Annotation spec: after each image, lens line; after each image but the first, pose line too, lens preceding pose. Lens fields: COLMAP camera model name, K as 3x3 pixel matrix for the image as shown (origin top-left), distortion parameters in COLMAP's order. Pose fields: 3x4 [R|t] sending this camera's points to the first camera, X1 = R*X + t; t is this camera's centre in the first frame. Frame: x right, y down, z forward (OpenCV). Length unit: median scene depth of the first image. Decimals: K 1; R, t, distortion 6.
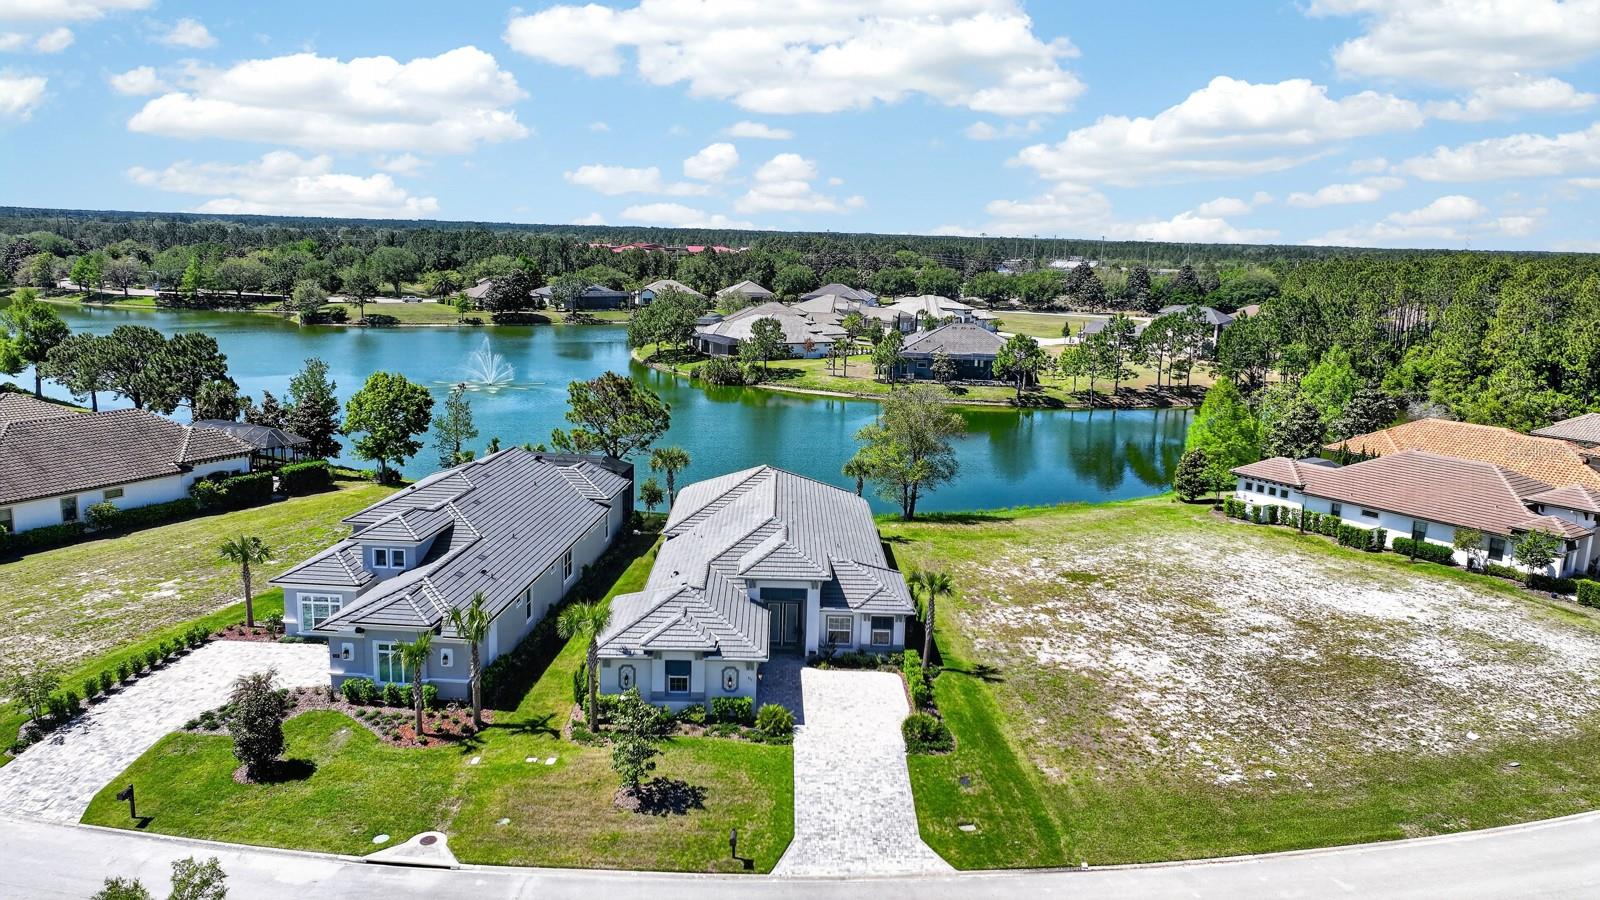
lens RADIAL K [[1122.6, 0, 800.0], [0, 1122.6, 450.0], [0, 0, 1]] dist [0.022493, -0.023608]
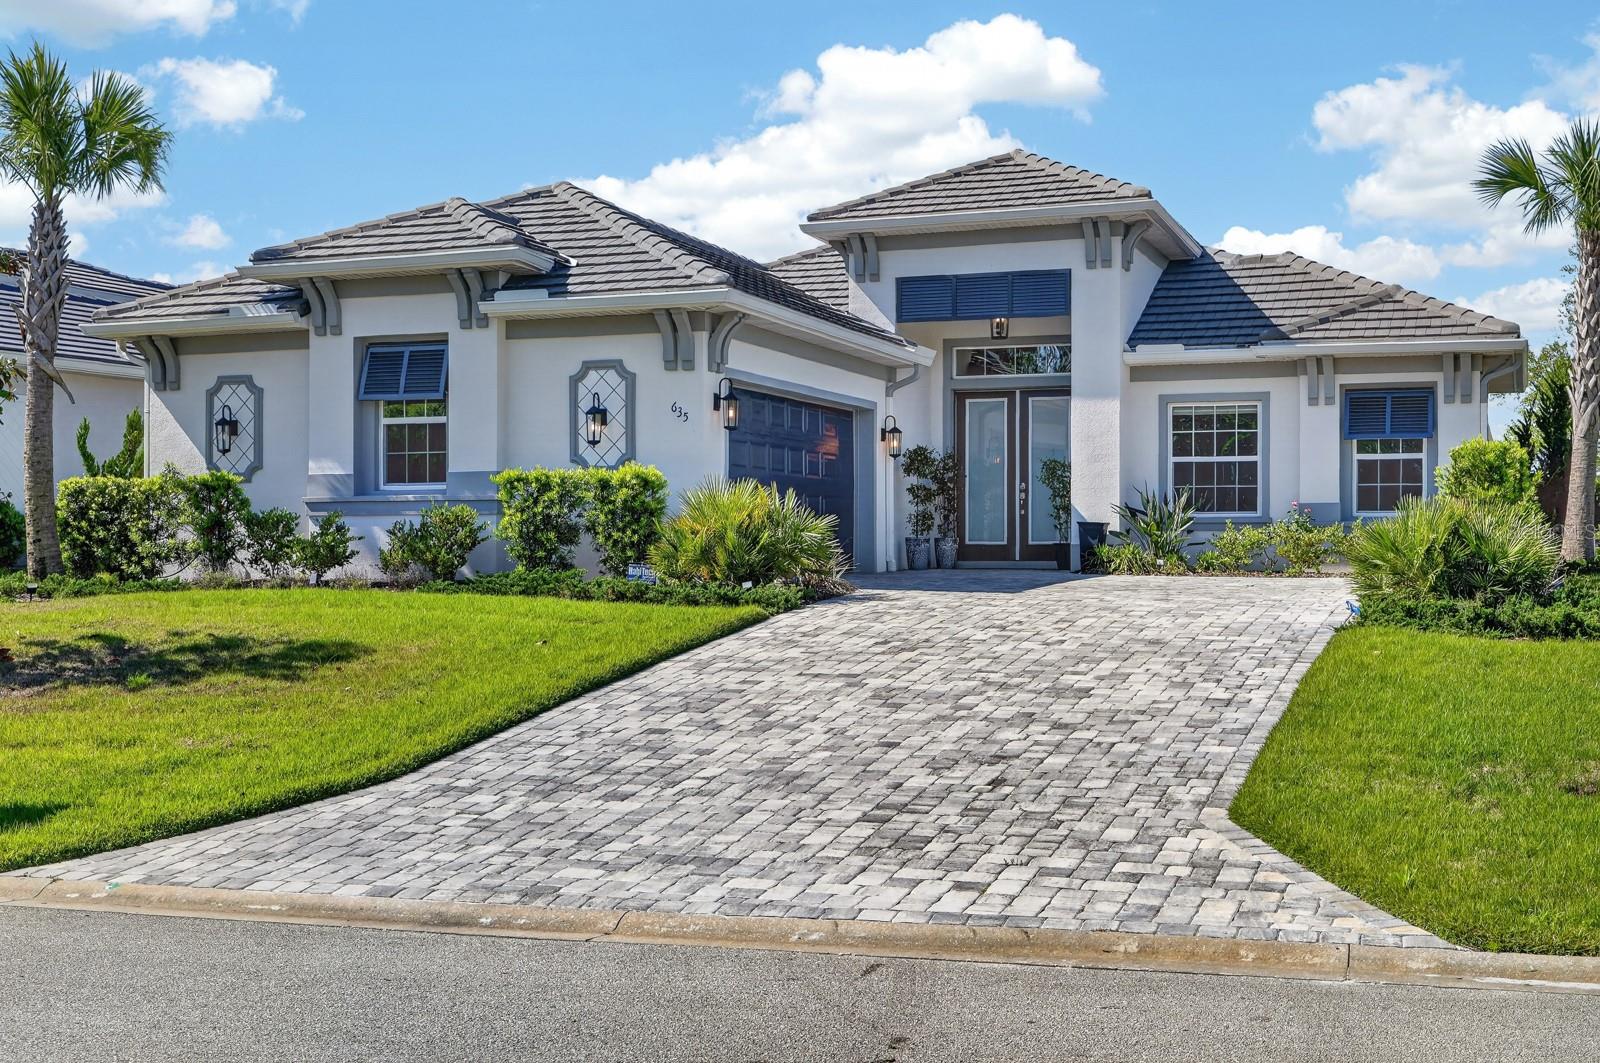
lens RADIAL K [[1944.6, 0, 800.0], [0, 1944.6, 531.5], [0, 0, 1]] dist [-0.015390, 0.061247]
pose [[0.928933, -0.032287, -0.368838, 0.108077], [-0.046601, 0.978072, -0.202984, 0.268638], [0.367304, 0.205747, 0.907059, 0.574177]]
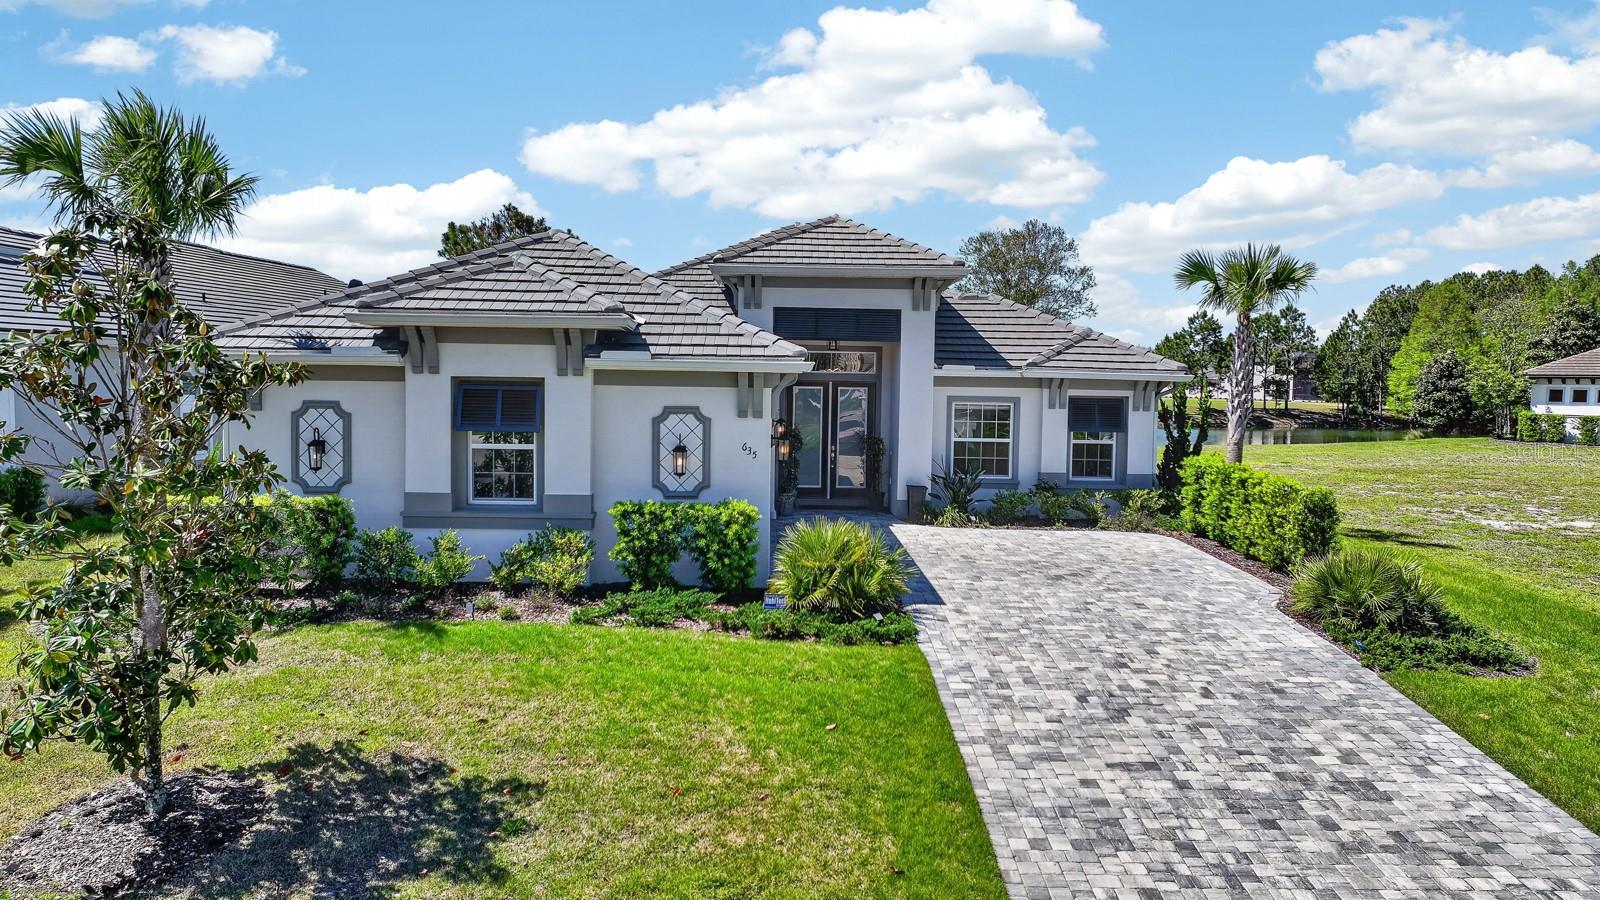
lens RADIAL K [[1124.8, 0, 800.0], [0, 1124.8, 450.0], [0, 0, 1]] dist [0.004805, 0.008848]
pose [[0.999906, -0.010689, 0.008572, -0.029766], [0.011669, 0.992223, -0.123924, 0.209940], [-0.007181, 0.124012, 0.992255, 0.623950]]
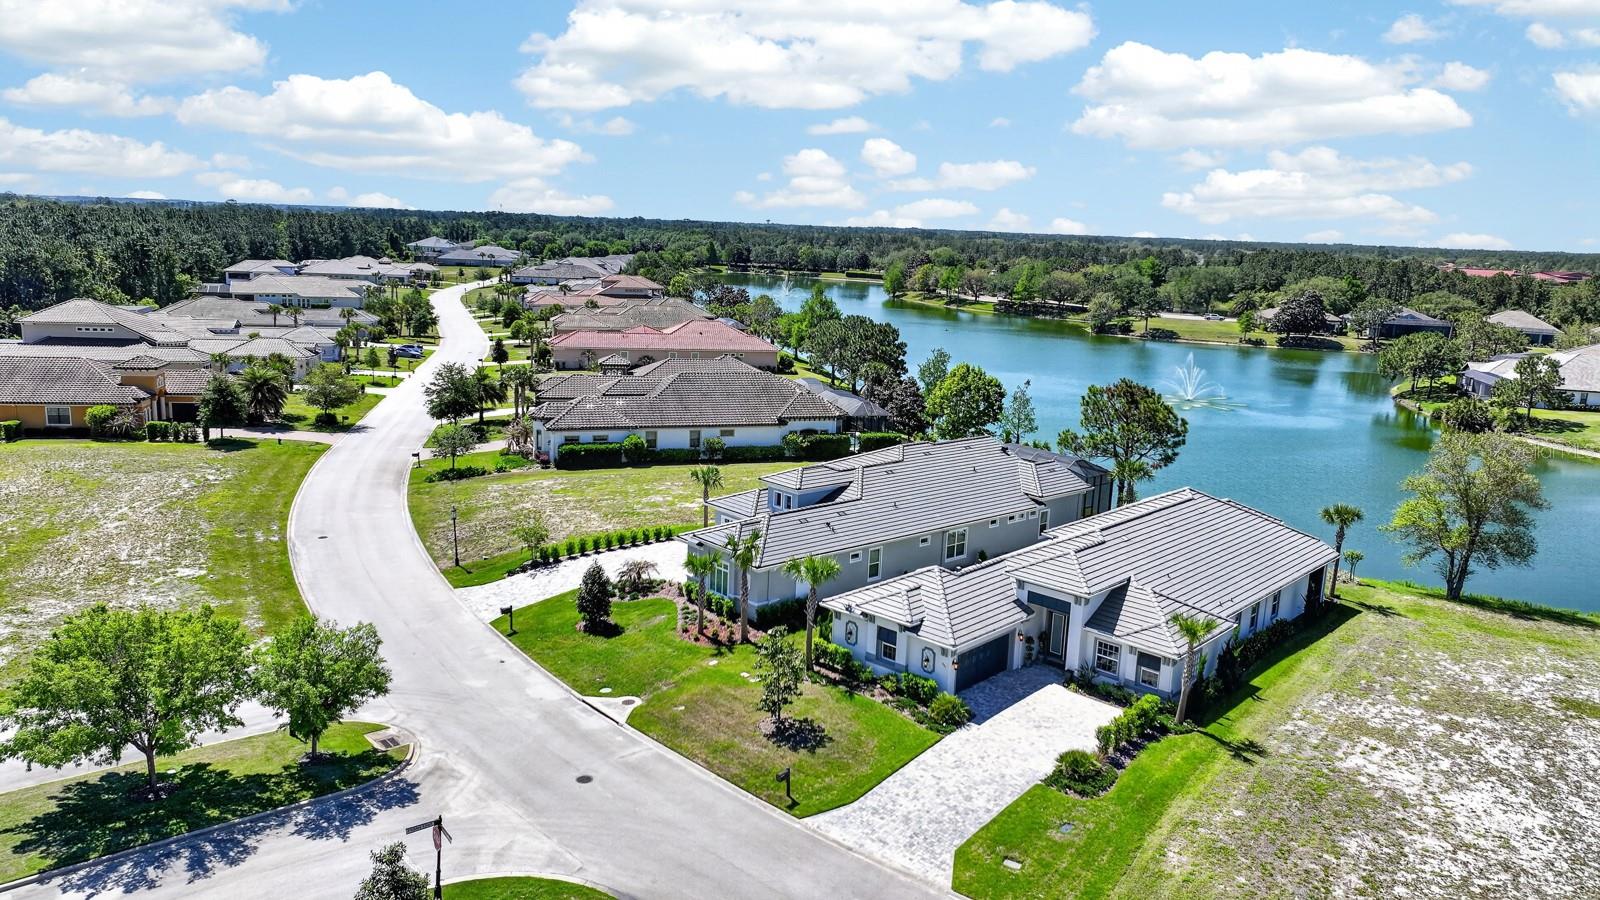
lens RADIAL K [[1124.8, 0, 800.0], [0, 1124.8, 450.0], [0, 0, 1]] dist [0.004805, 0.008848]
pose [[0.720889, 0.135271, -0.679721, 0.456970], [-0.149179, 0.988064, 0.038421, -0.005538], [0.676805, 0.073703, 0.732464, 0.140186]]
